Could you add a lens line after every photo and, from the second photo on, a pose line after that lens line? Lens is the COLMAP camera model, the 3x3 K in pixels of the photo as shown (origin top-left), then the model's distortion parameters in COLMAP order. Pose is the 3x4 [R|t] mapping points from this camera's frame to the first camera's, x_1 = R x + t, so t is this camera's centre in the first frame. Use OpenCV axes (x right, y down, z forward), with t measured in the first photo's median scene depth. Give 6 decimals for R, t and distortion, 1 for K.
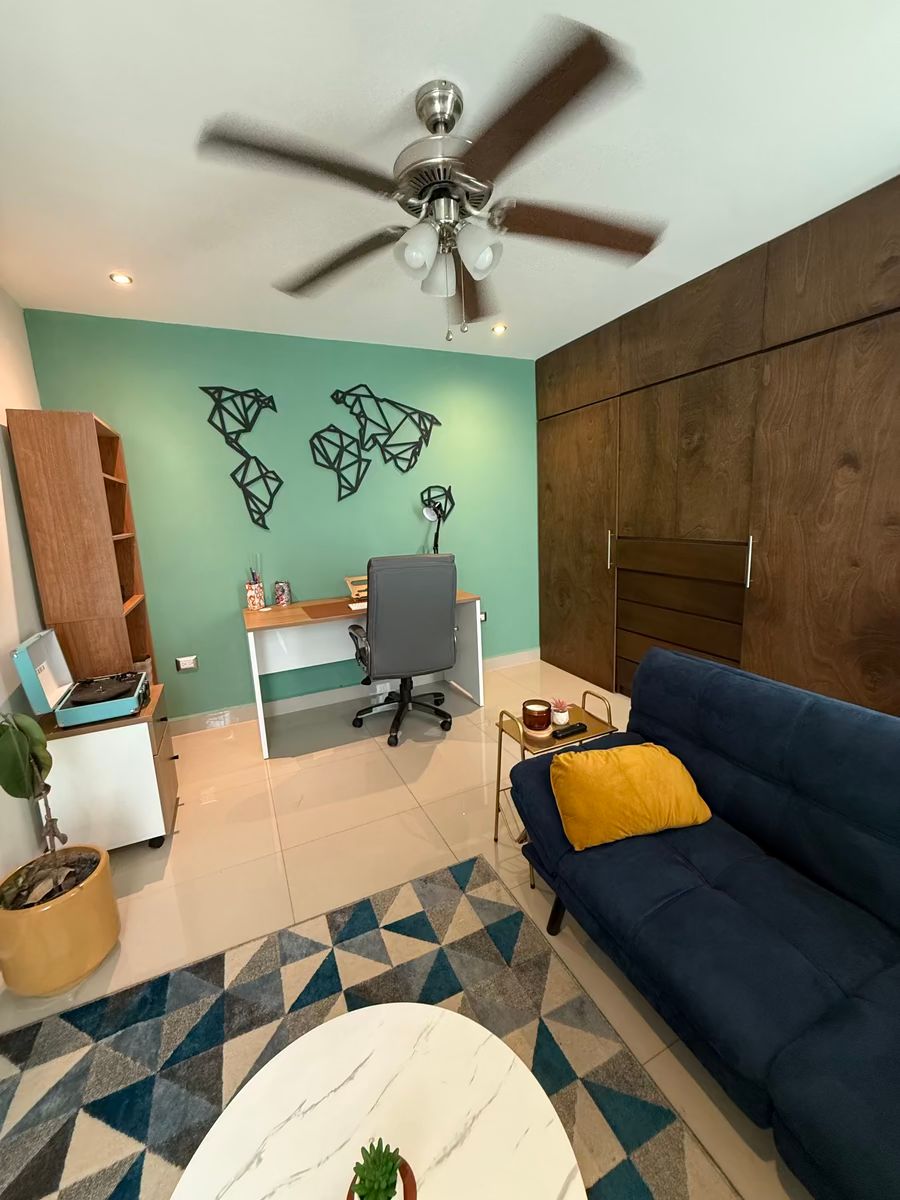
lens RADIAL K [[477.8, 0, 450.0], [0, 477.8, 596.4], [0, 0, 1]] dist [0.000257, 0.000464]
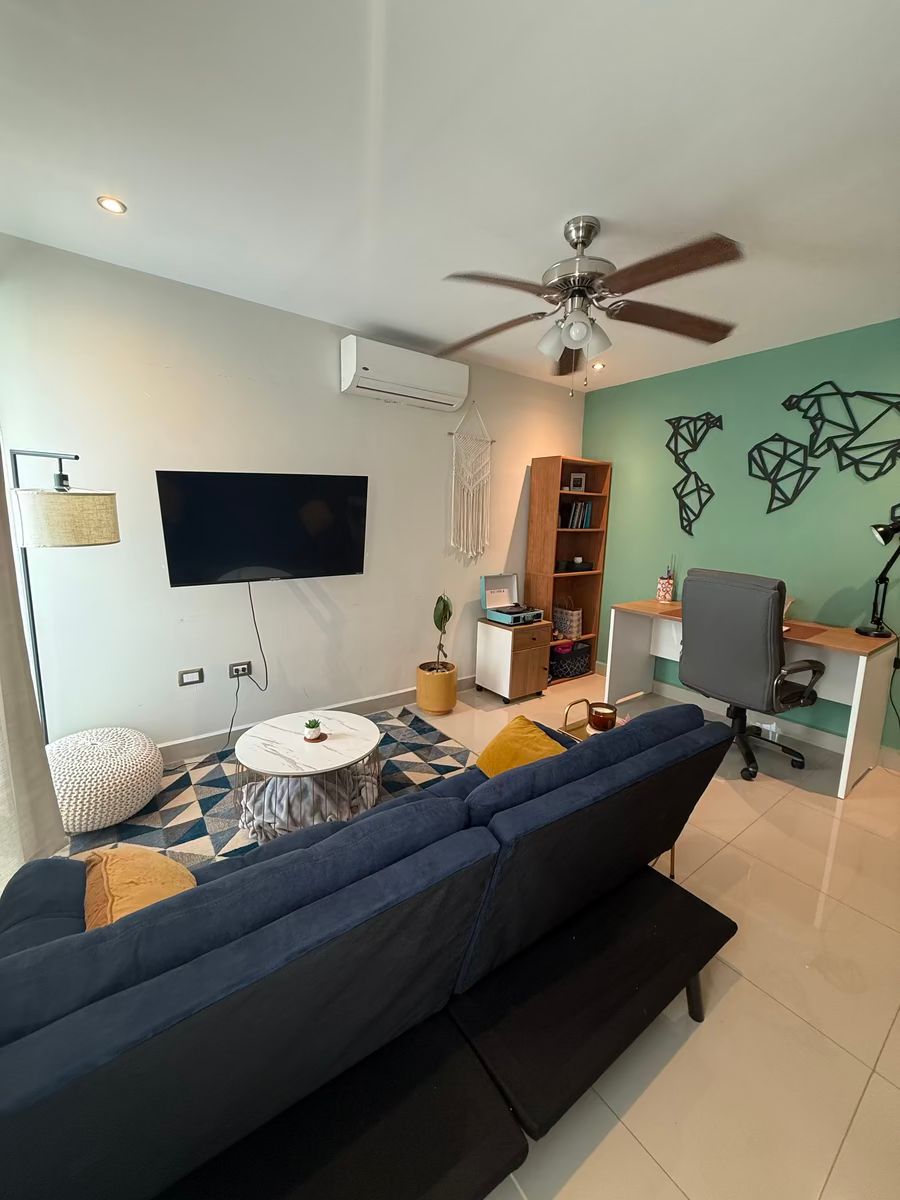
lens RADIAL K [[477.8, 0, 450.0], [0, 477.8, 596.4], [0, 0, 1]] dist [0.000257, 0.000464]
pose [[0.196498, 0.207301, -0.958340, 0.607621], [-0.212145, 0.963232, 0.164860, -0.065476], [0.957279, 0.170912, 0.233251, 0.208553]]
